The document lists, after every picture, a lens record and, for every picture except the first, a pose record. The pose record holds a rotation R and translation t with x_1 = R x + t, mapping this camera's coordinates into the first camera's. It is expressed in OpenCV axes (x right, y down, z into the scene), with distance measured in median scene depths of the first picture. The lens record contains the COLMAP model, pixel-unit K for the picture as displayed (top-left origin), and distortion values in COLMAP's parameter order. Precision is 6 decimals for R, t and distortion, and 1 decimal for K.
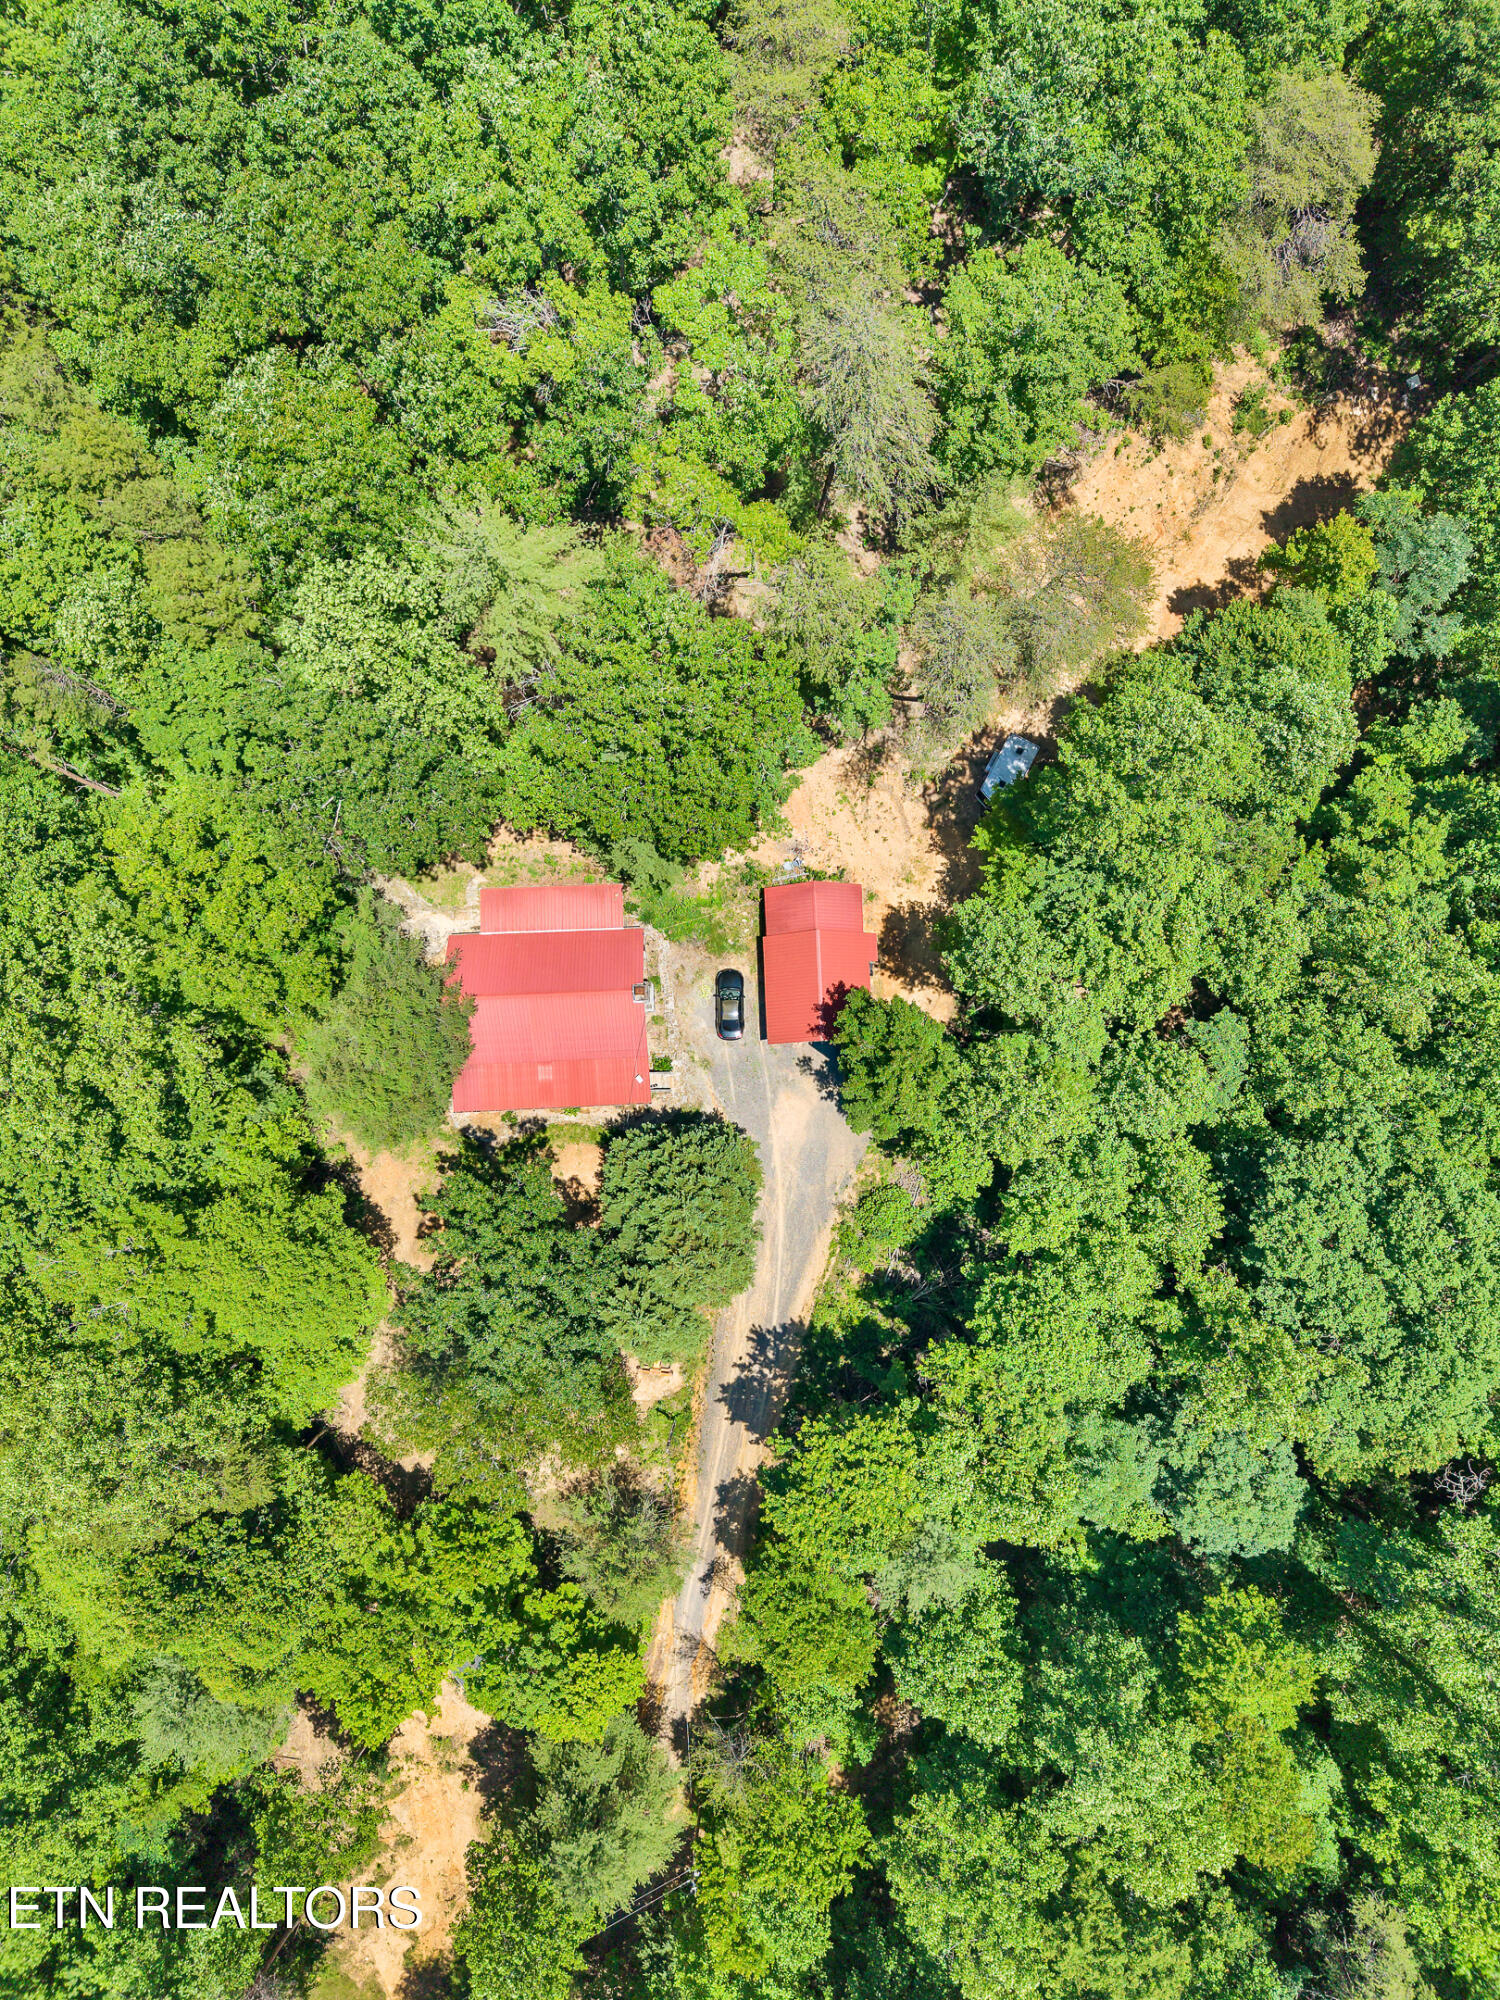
lens RADIAL K [[1314.5, 0, 750.0], [0, 1314.5, 1000.0], [0, 0, 1]] dist [-0.028156, -0.000959]
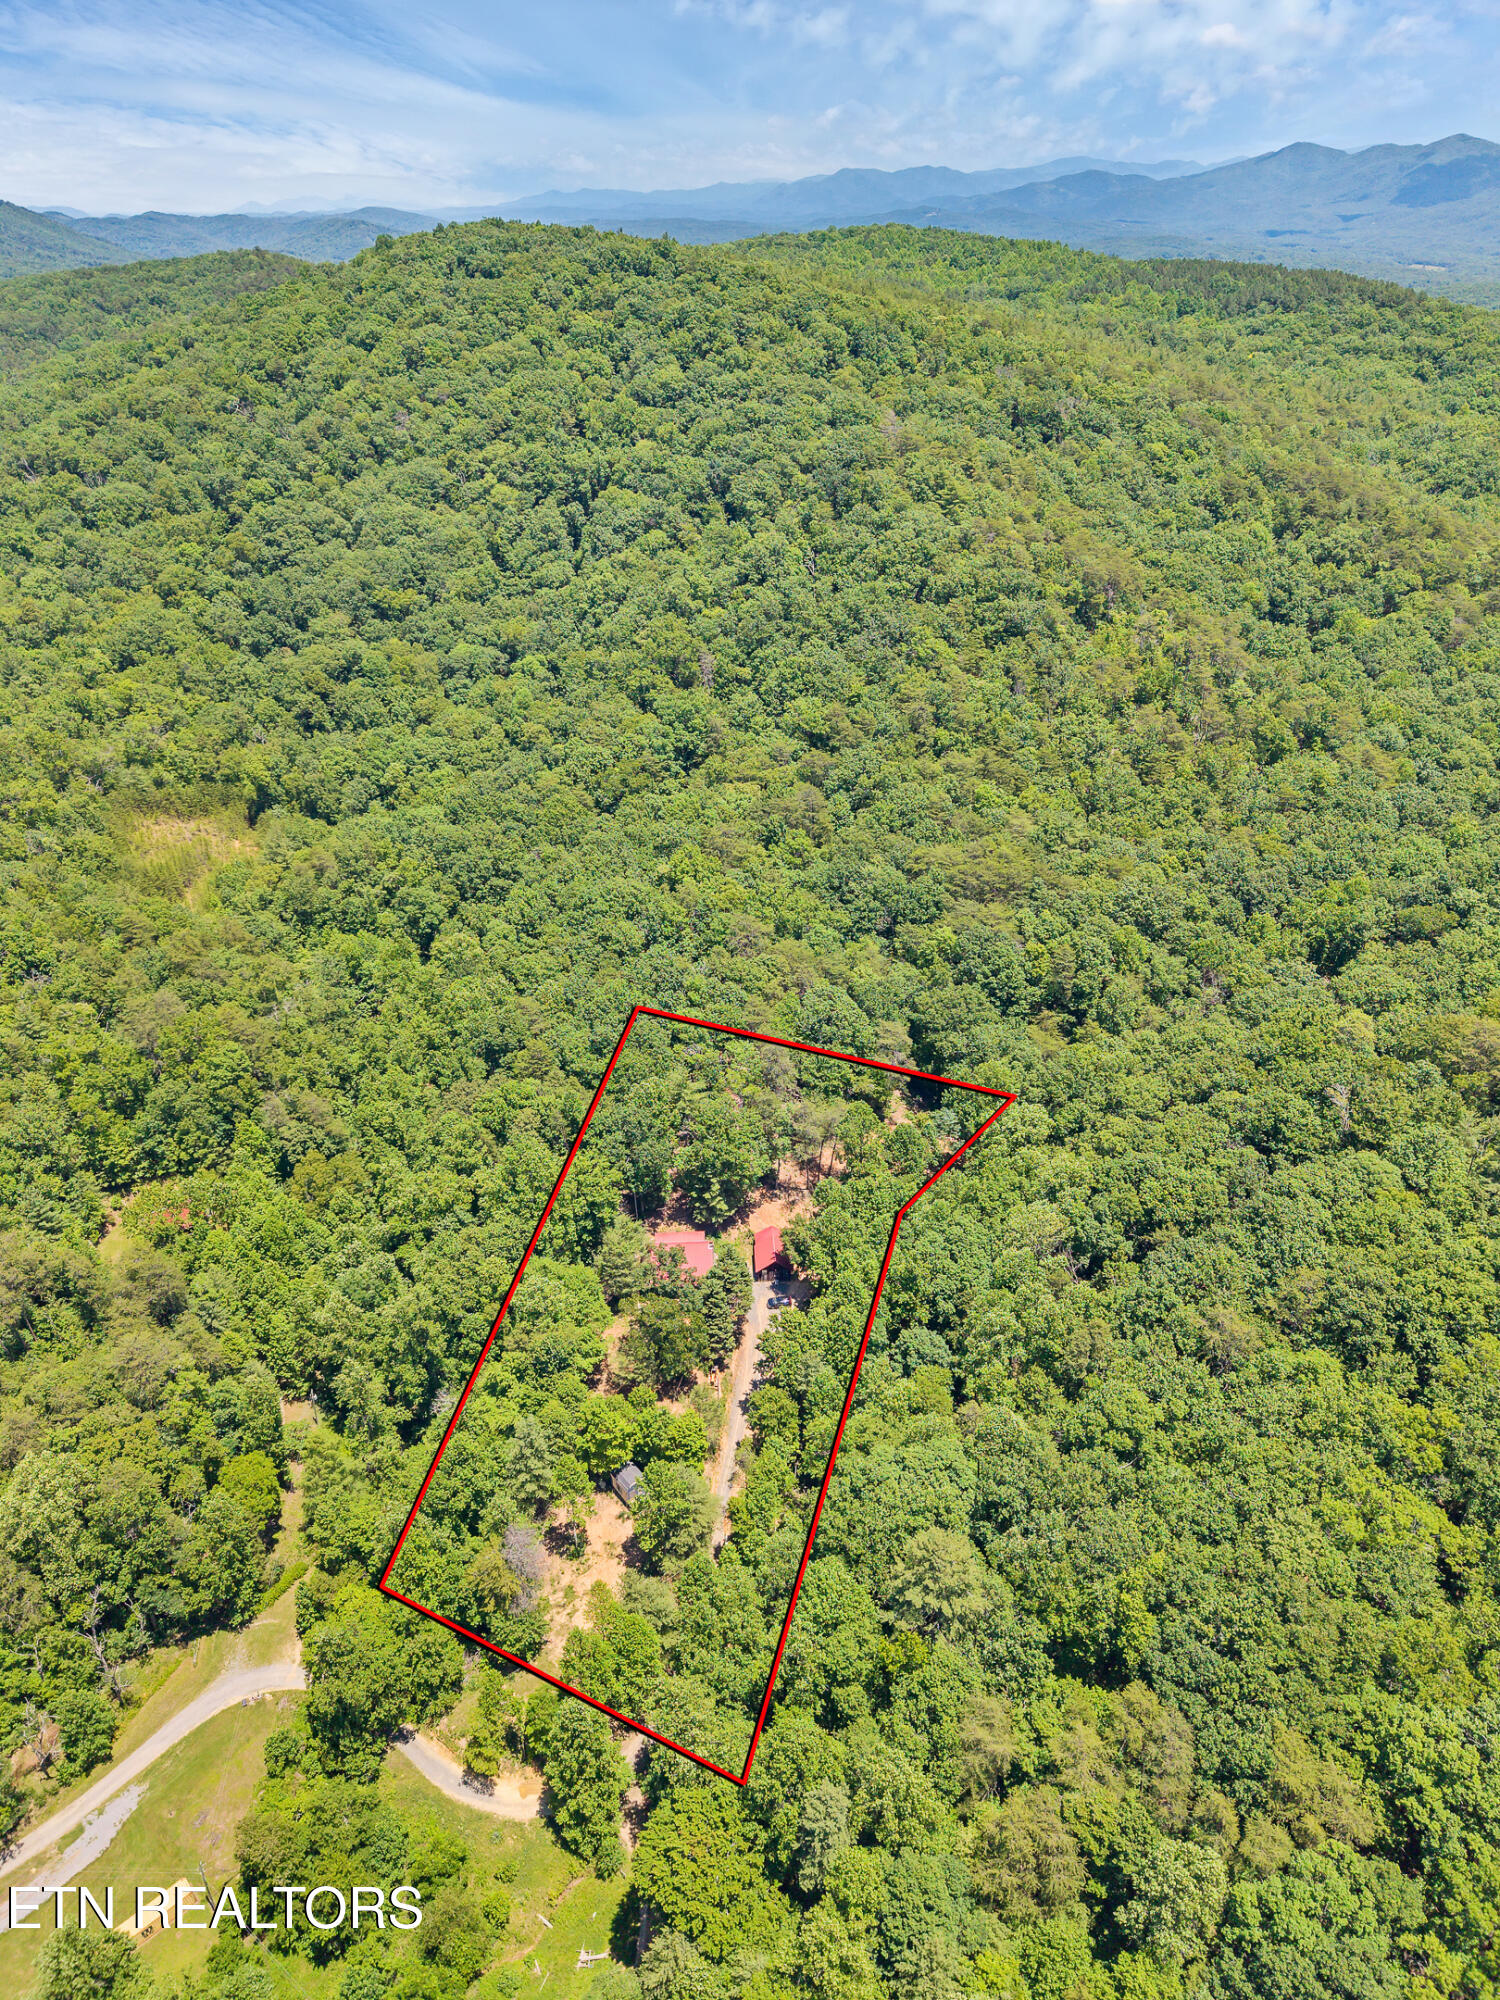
lens RADIAL K [[1371.8, 0, 750.0], [0, 1371.8, 1000.0], [0, 0, 1]] dist [0.010189, -0.010651]
pose [[0.999971, -0.006984, -0.002923, 0.013393], [0.001661, 0.579100, -0.815255, 2.063986], [0.007386, 0.815226, 0.579095, -1.164942]]
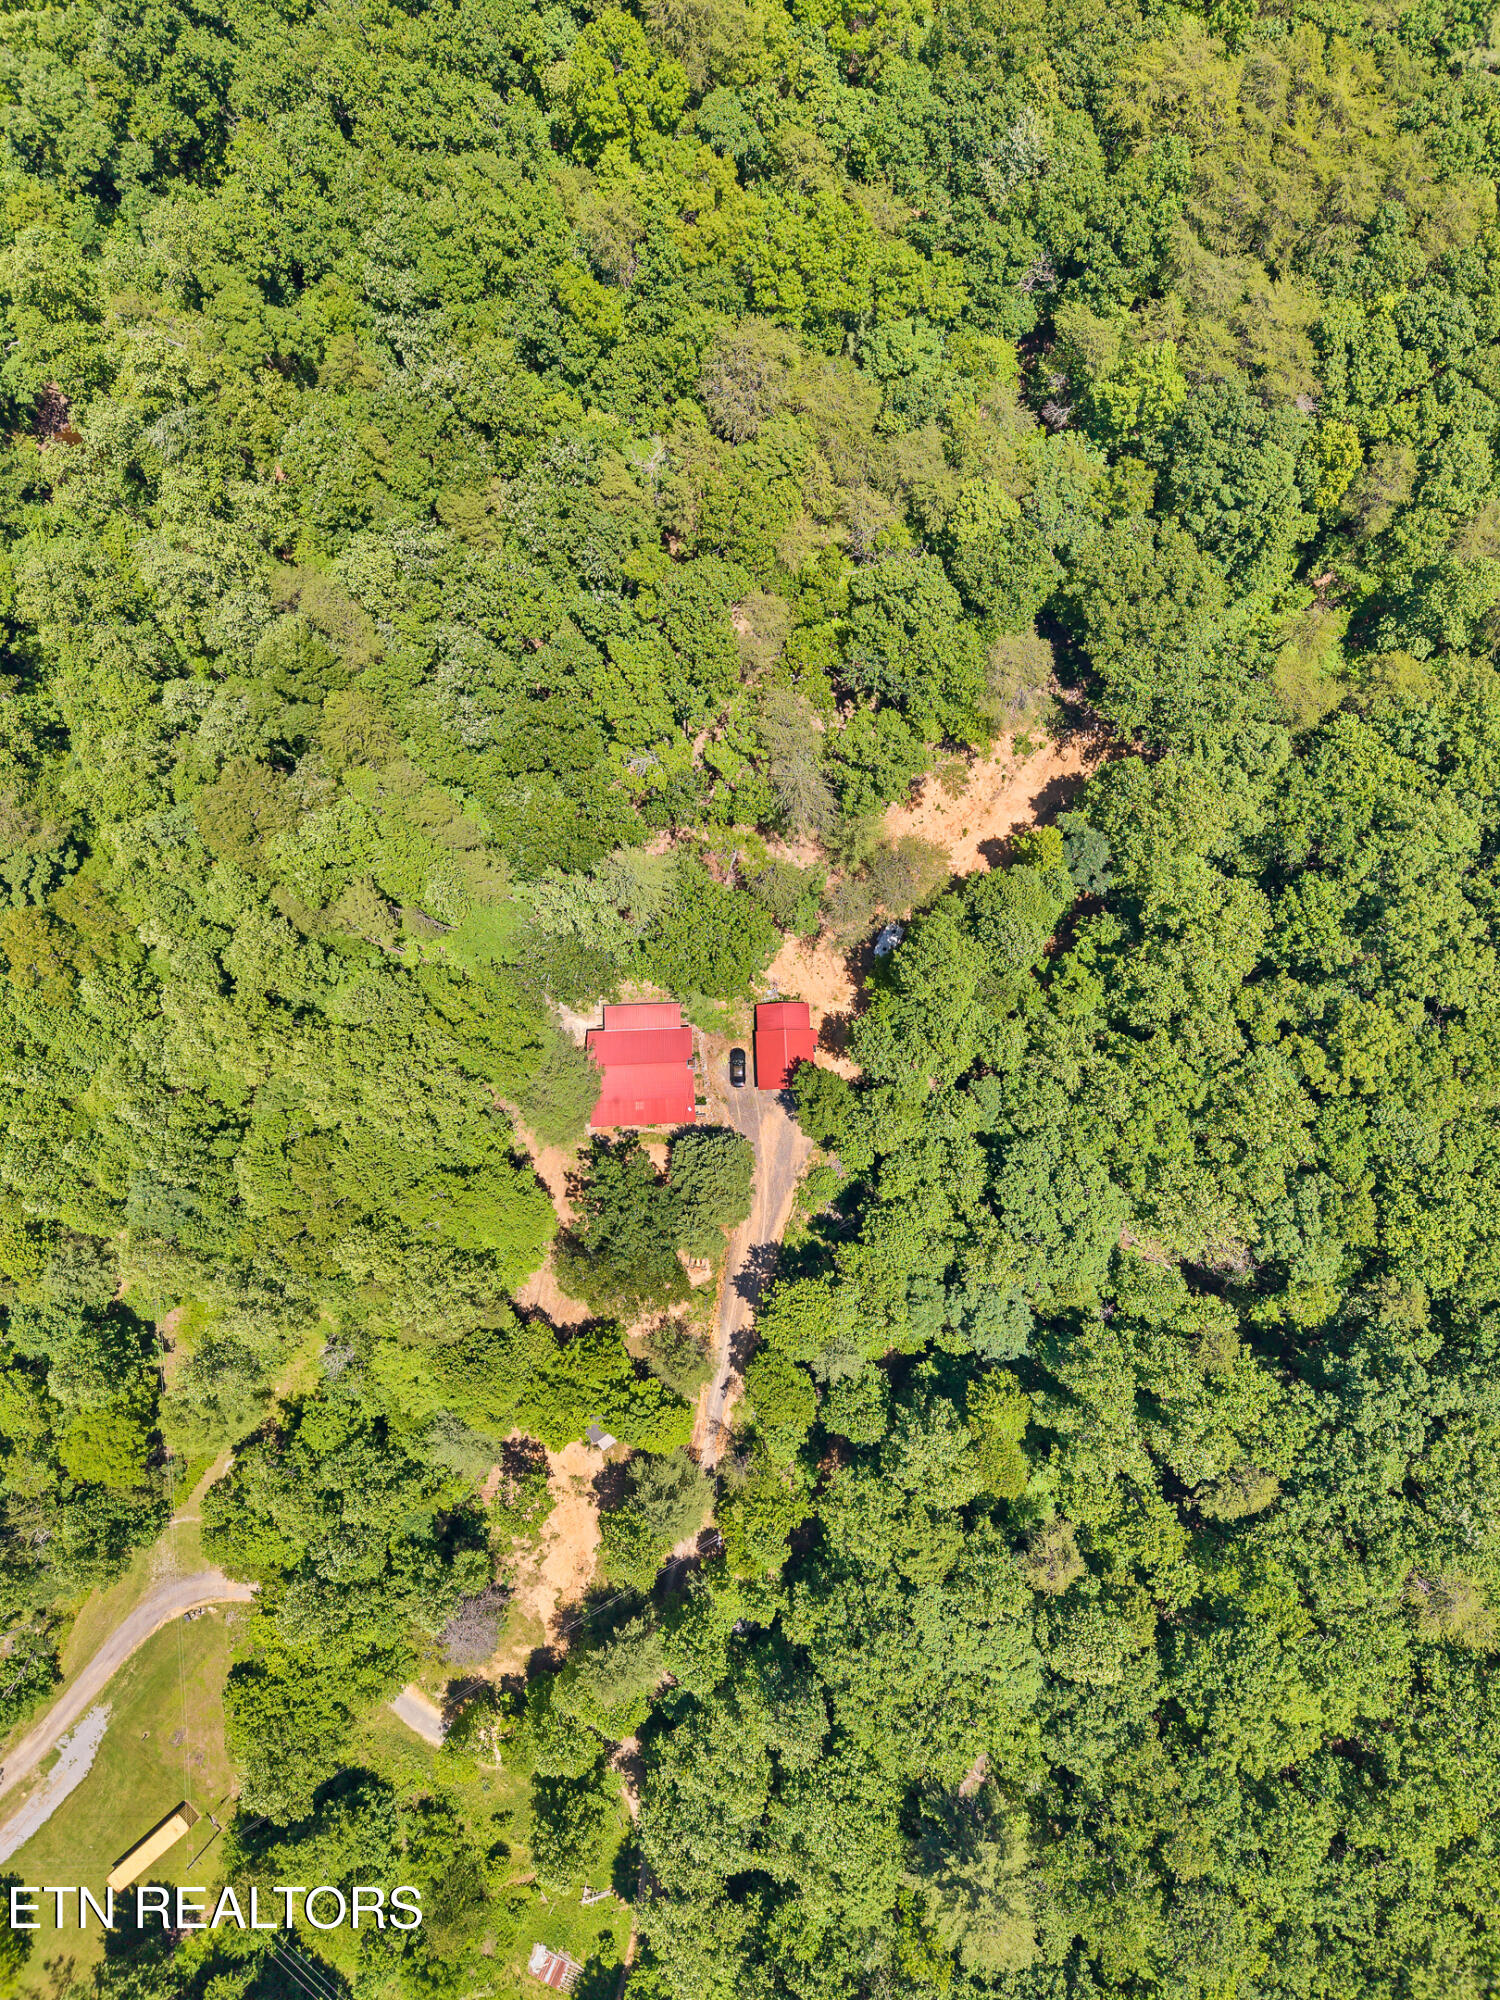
lens RADIAL K [[1371.8, 0, 750.0], [0, 1371.8, 1000.0], [0, 0, 1]] dist [0.010189, -0.010651]
pose [[0.999998, -0.000330, 0.001857, -0.001870], [0.000337, 0.999992, -0.003916, -0.087845], [-0.001856, 0.003917, 0.999991, -0.958926]]
